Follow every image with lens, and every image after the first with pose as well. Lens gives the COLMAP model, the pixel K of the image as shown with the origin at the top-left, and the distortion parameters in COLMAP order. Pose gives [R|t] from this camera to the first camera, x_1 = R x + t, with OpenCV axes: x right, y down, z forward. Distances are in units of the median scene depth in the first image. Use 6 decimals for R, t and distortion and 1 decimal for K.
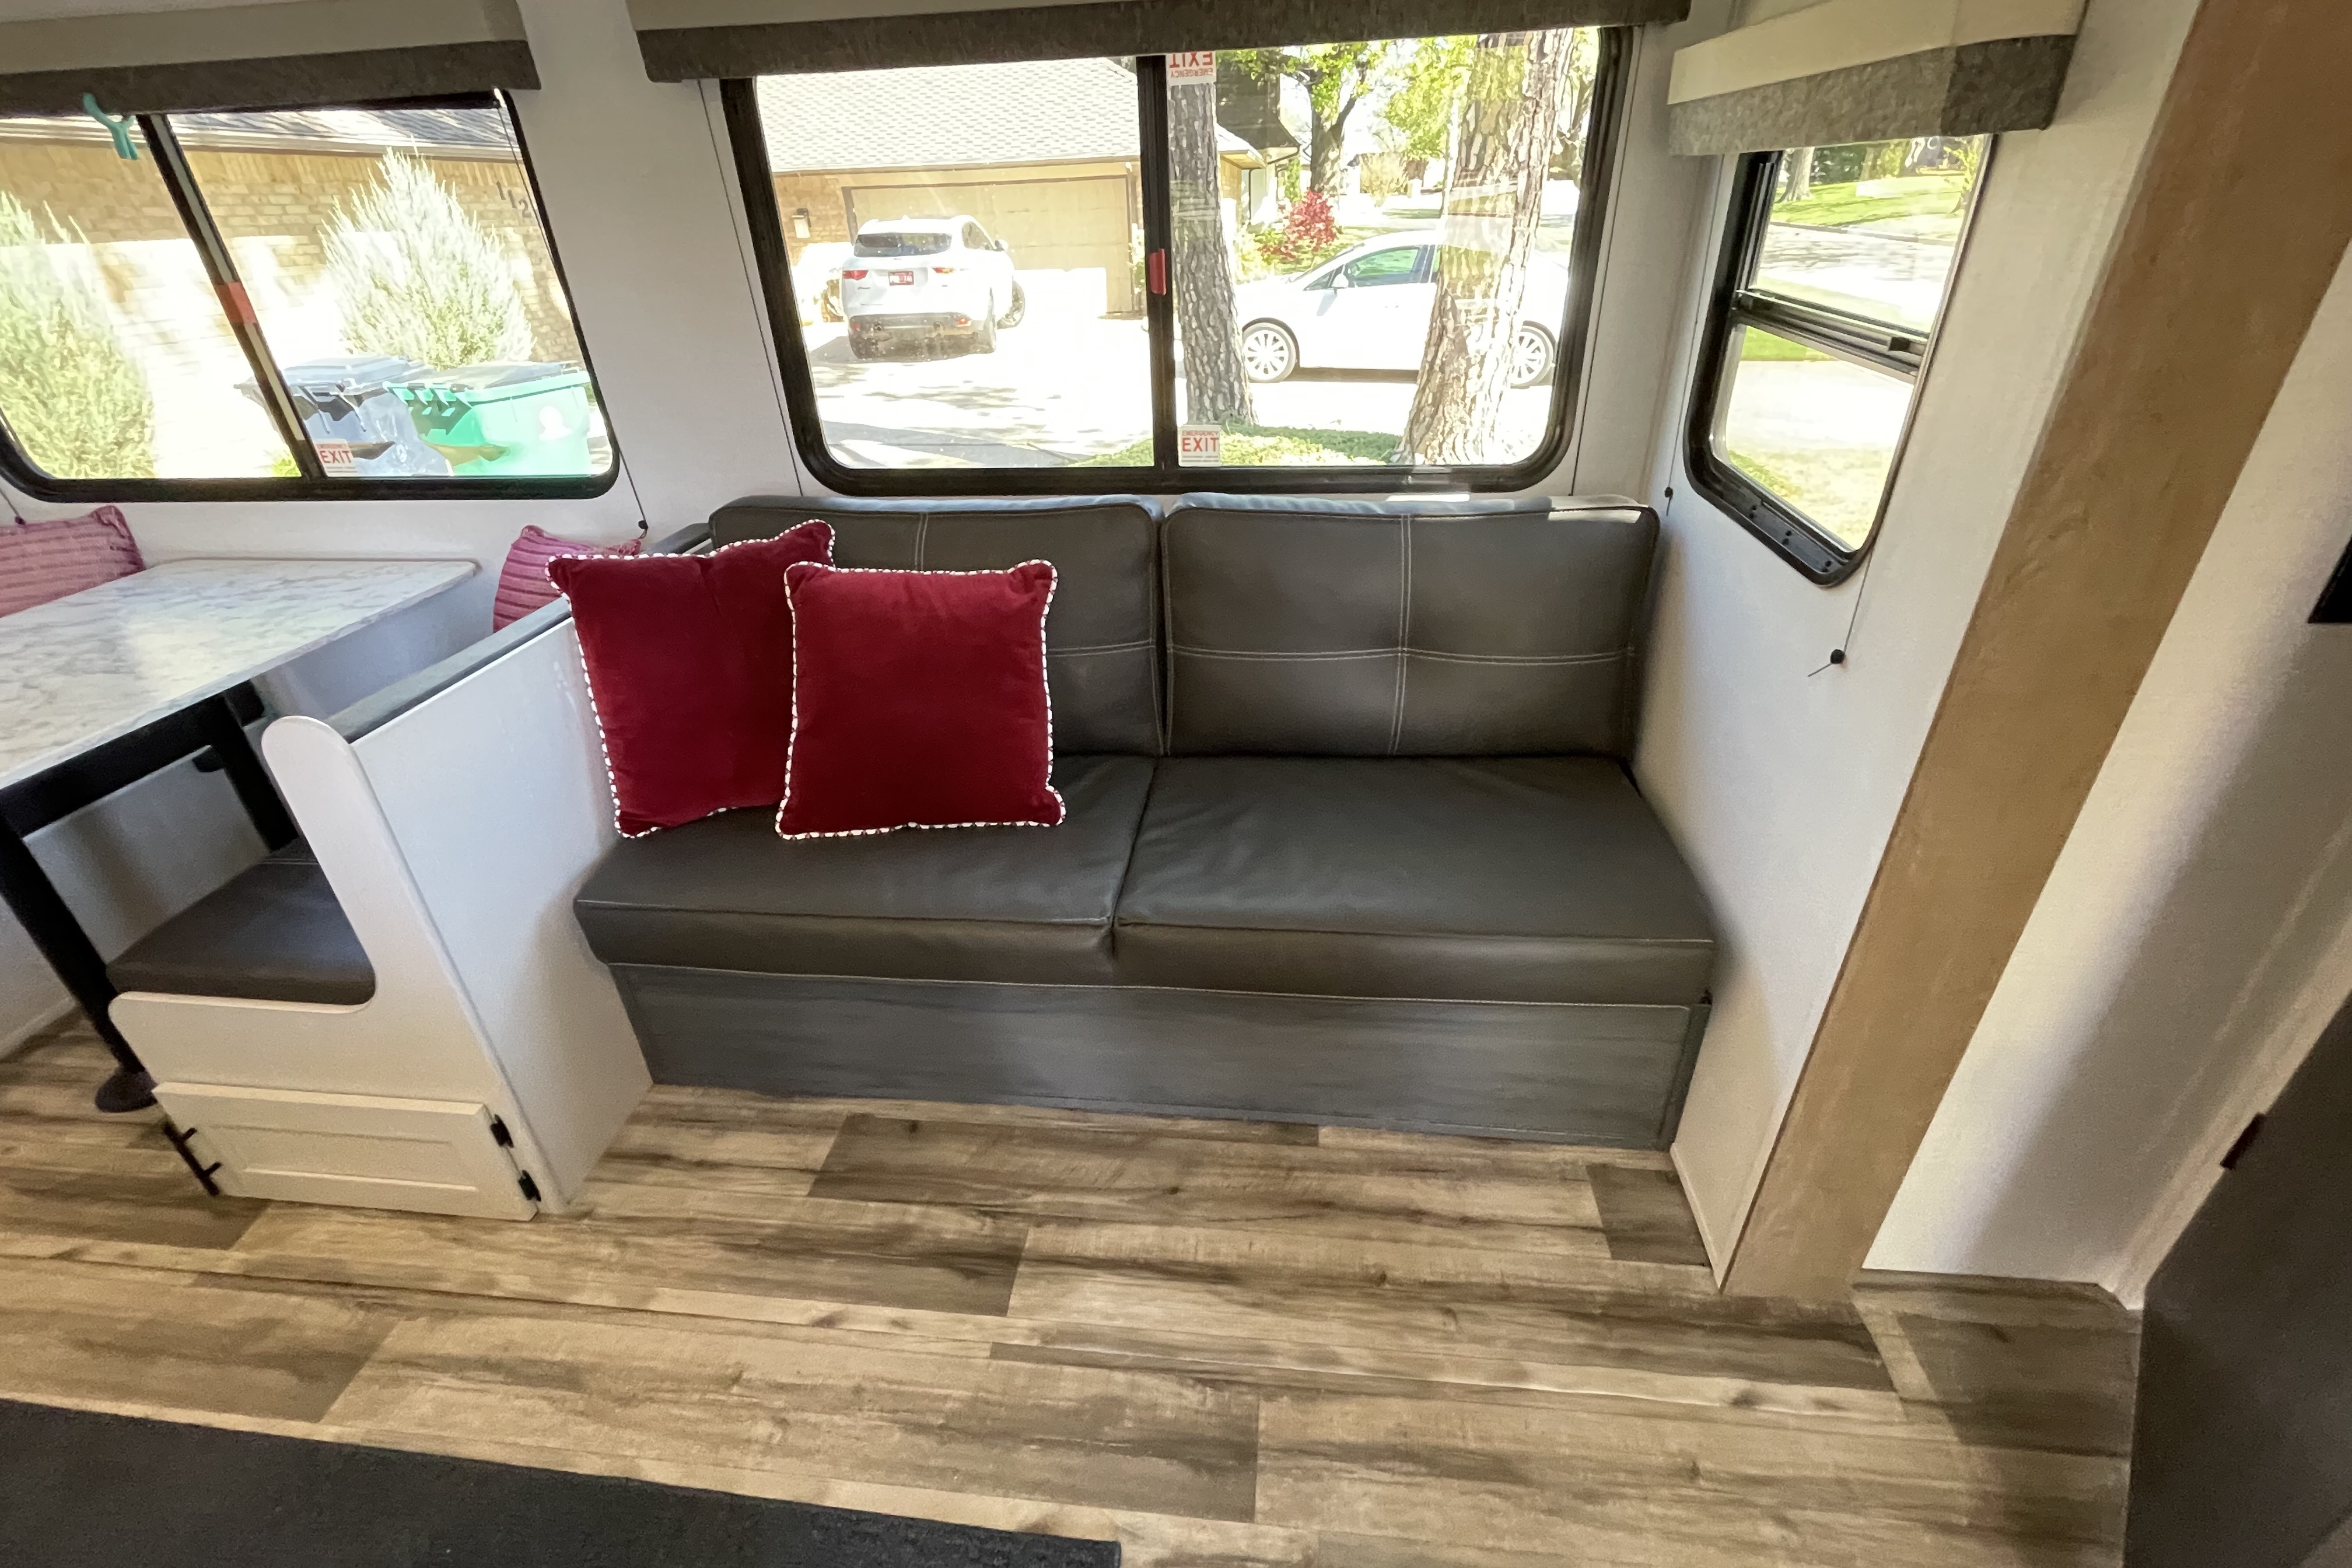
lens RADIAL K [[1030.7, 0, 1170.5], [0, 1030.7, 780.4], [0, 0, 1]] dist [-0.002590, -0.000600]
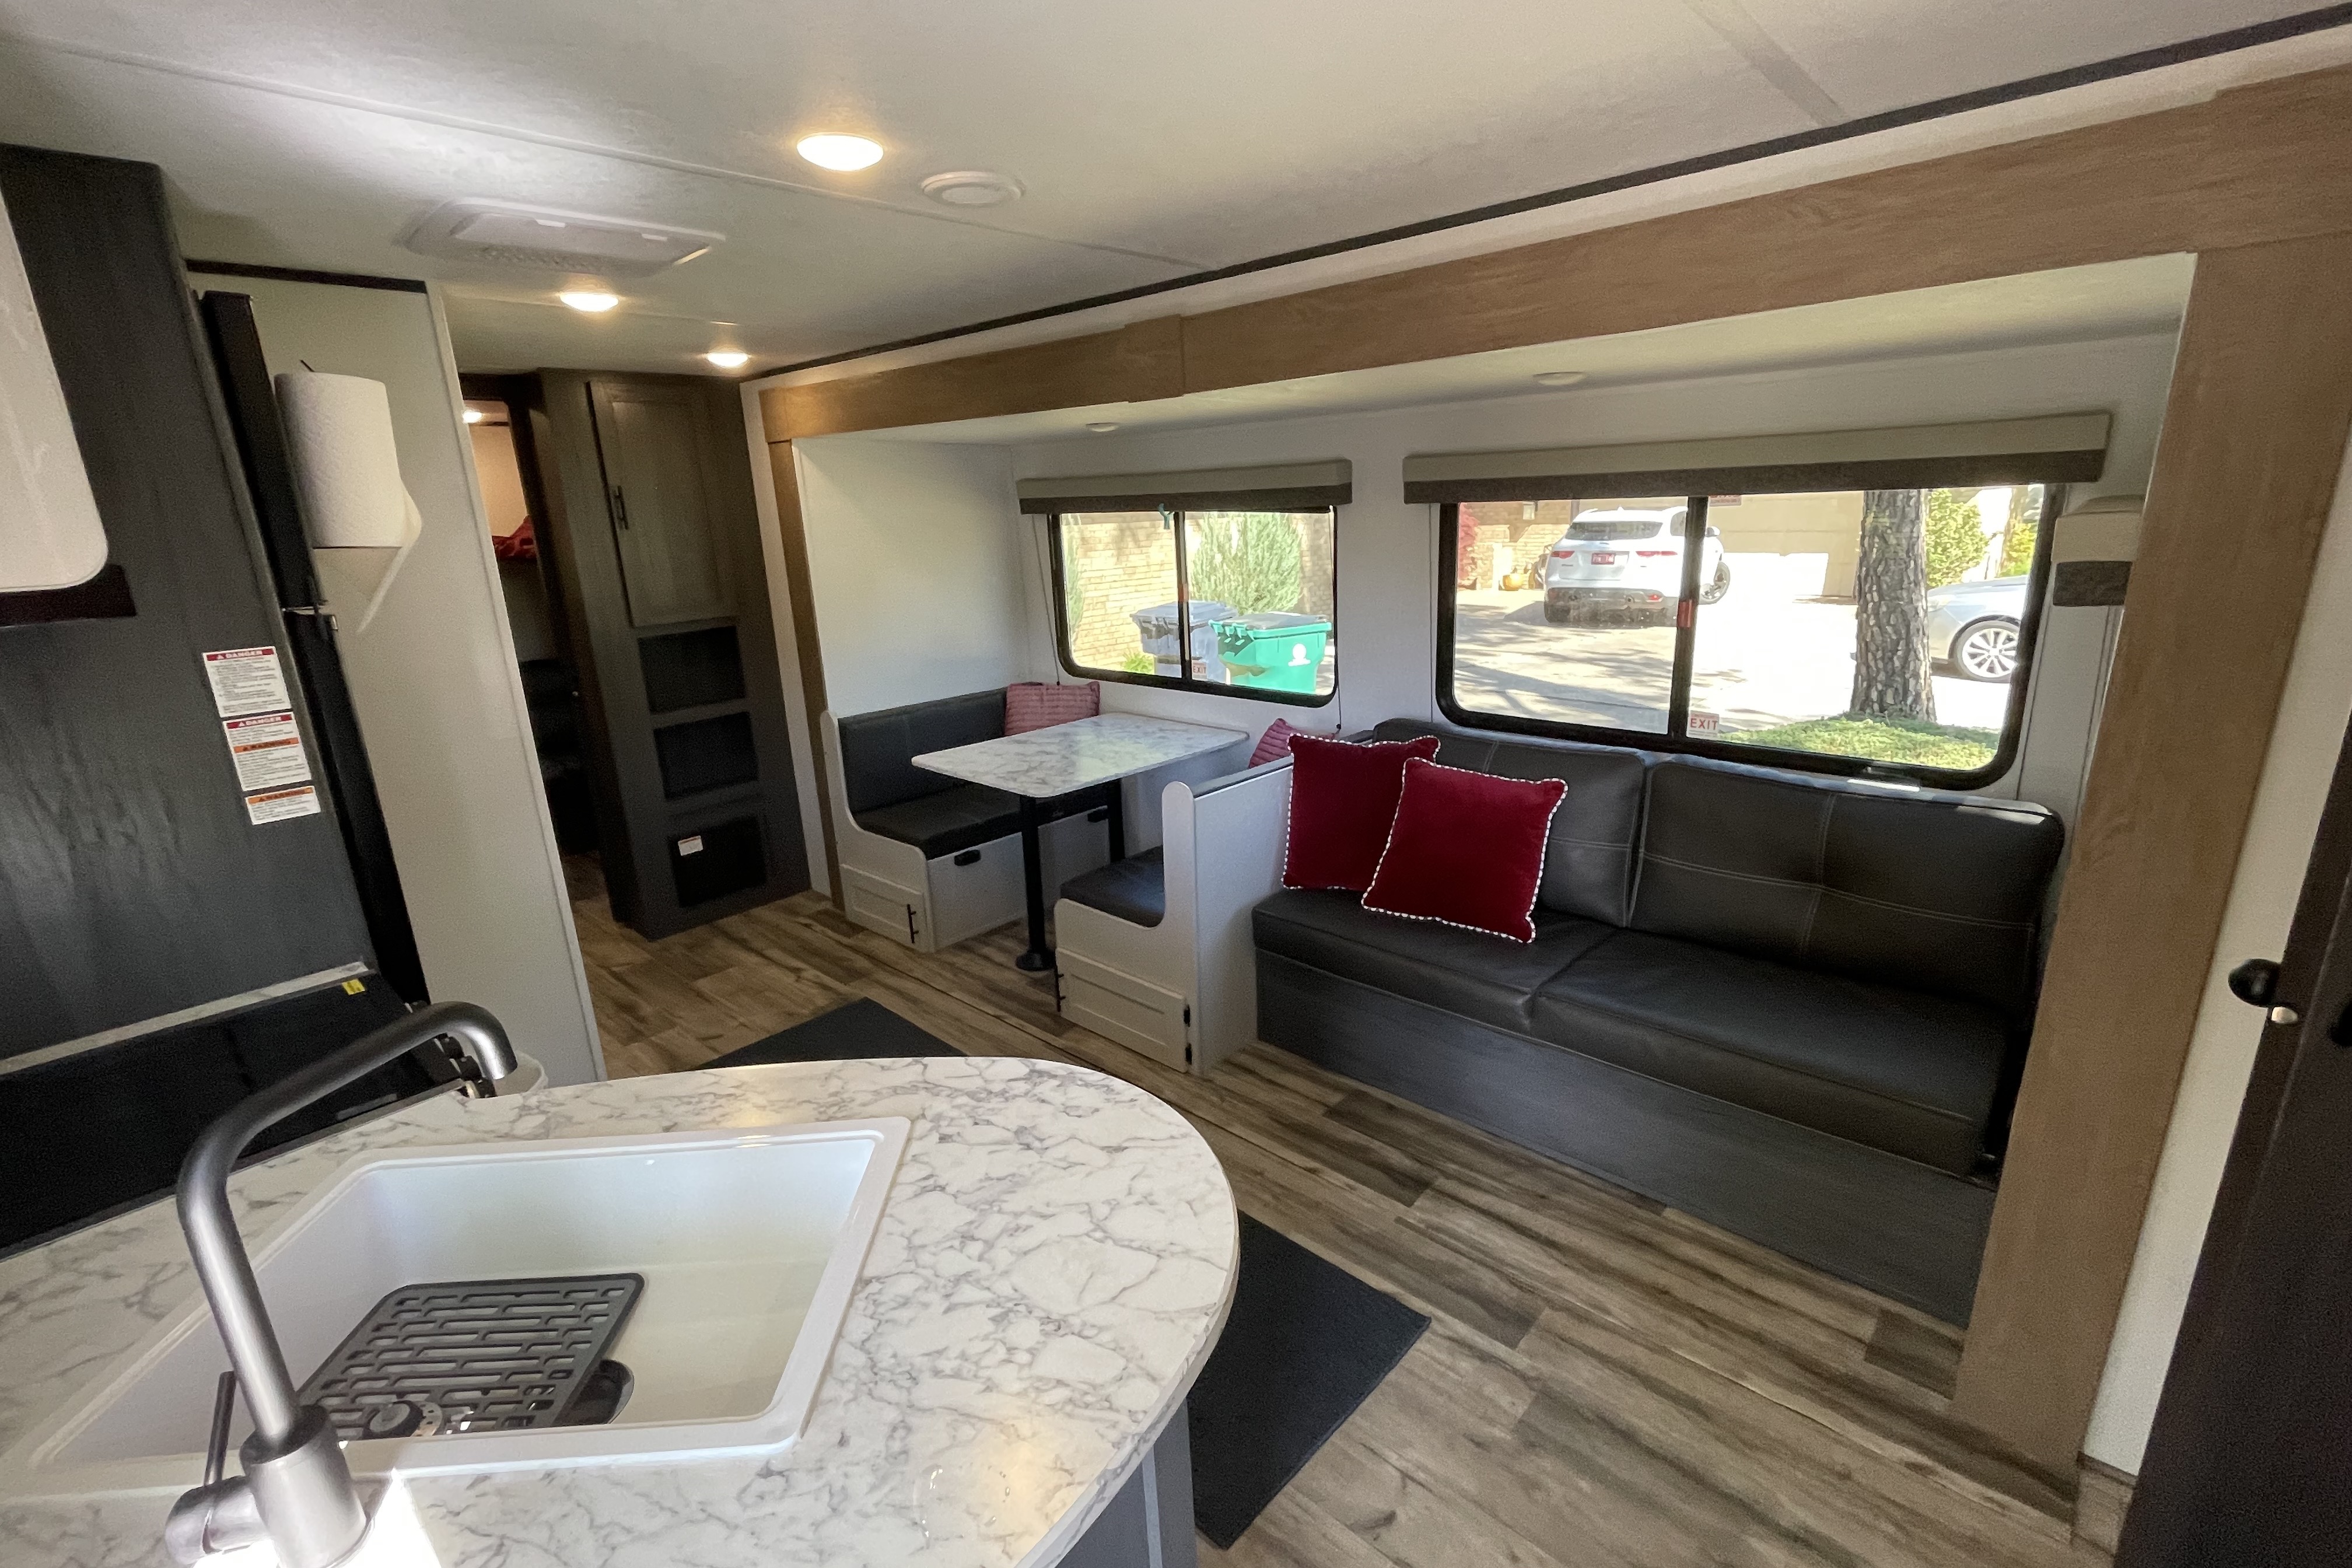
lens RADIAL K [[1030.7, 0, 1174.8], [0, 1030.7, 793.4], [0, 0, 1]] dist [-0.002590, -0.000600]
pose [[0.804720, 0.168046, -0.569374, 0.328872], [-0.285347, 0.950531, -0.122751, 0.183681], [0.520579, 0.261249, 0.812863, -0.634936]]
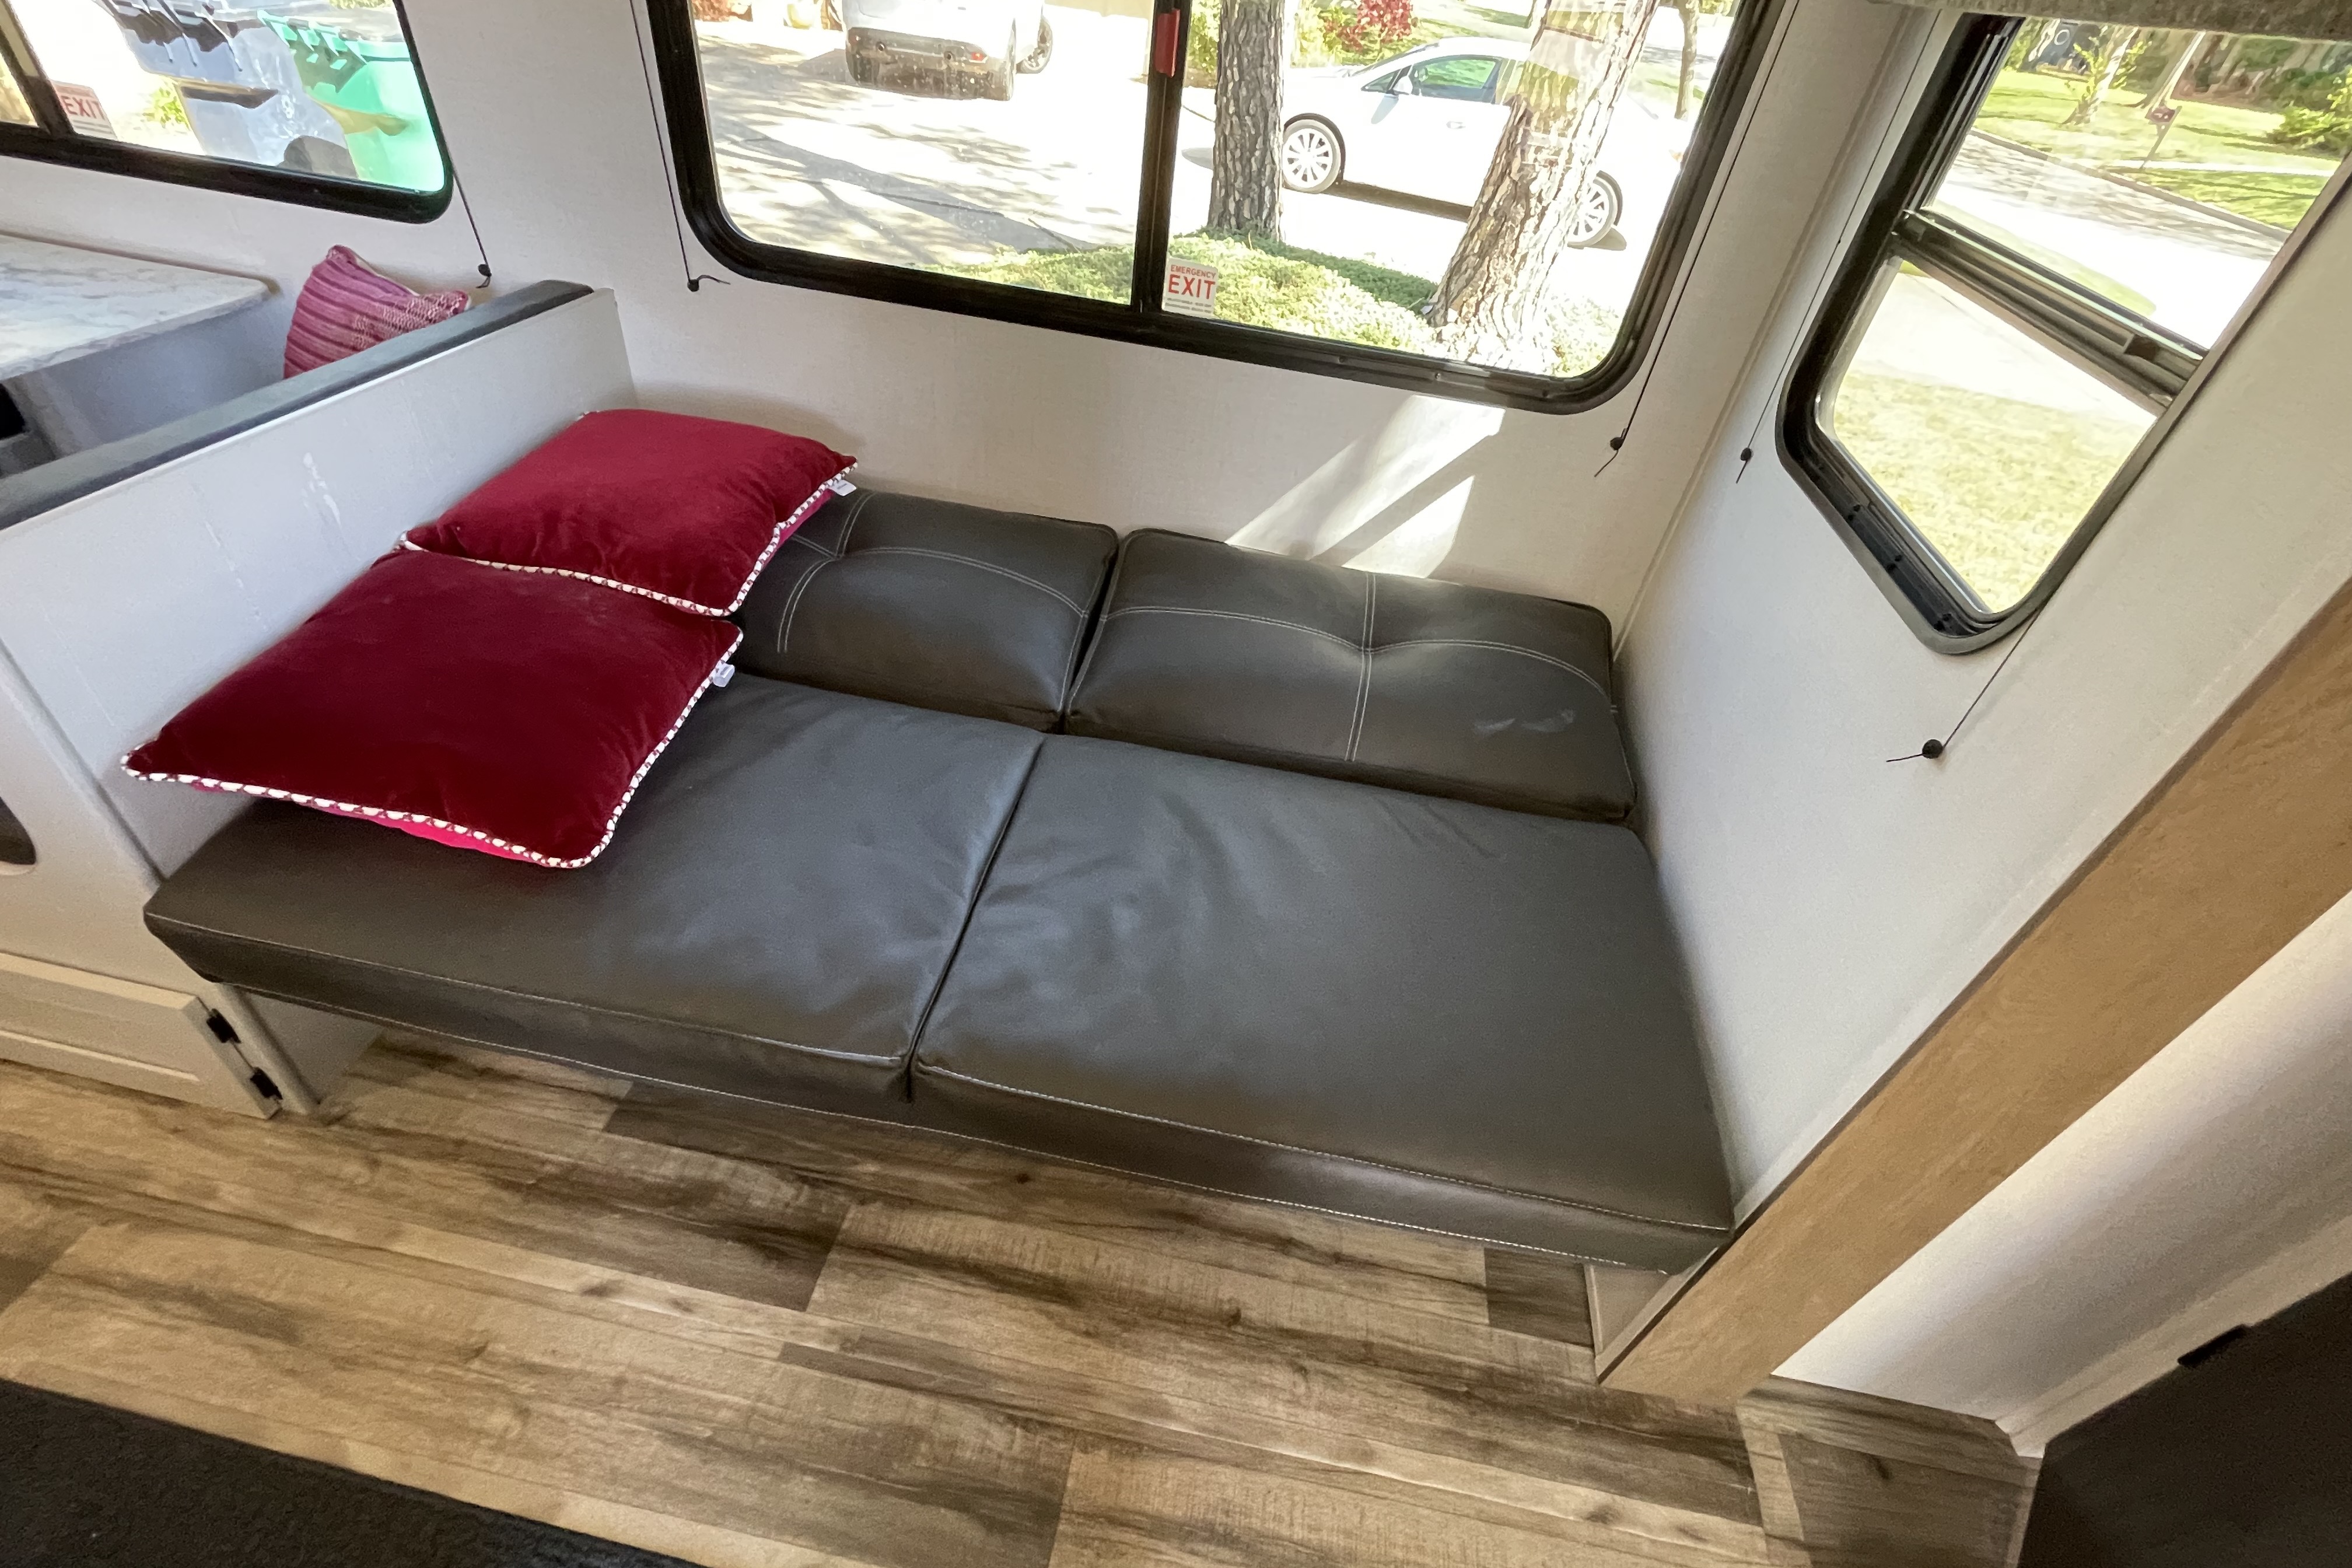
lens RADIAL K [[1030.7, 0, 1169.4], [0, 1030.7, 778.5], [0, 0, 1]] dist [-0.002590, -0.000600]
pose [[0.987873, 0.145850, 0.053242, 0.030701], [-0.152729, 0.974537, 0.164168, -0.103316], [-0.027942, -0.170308, 0.984995, 0.186457]]
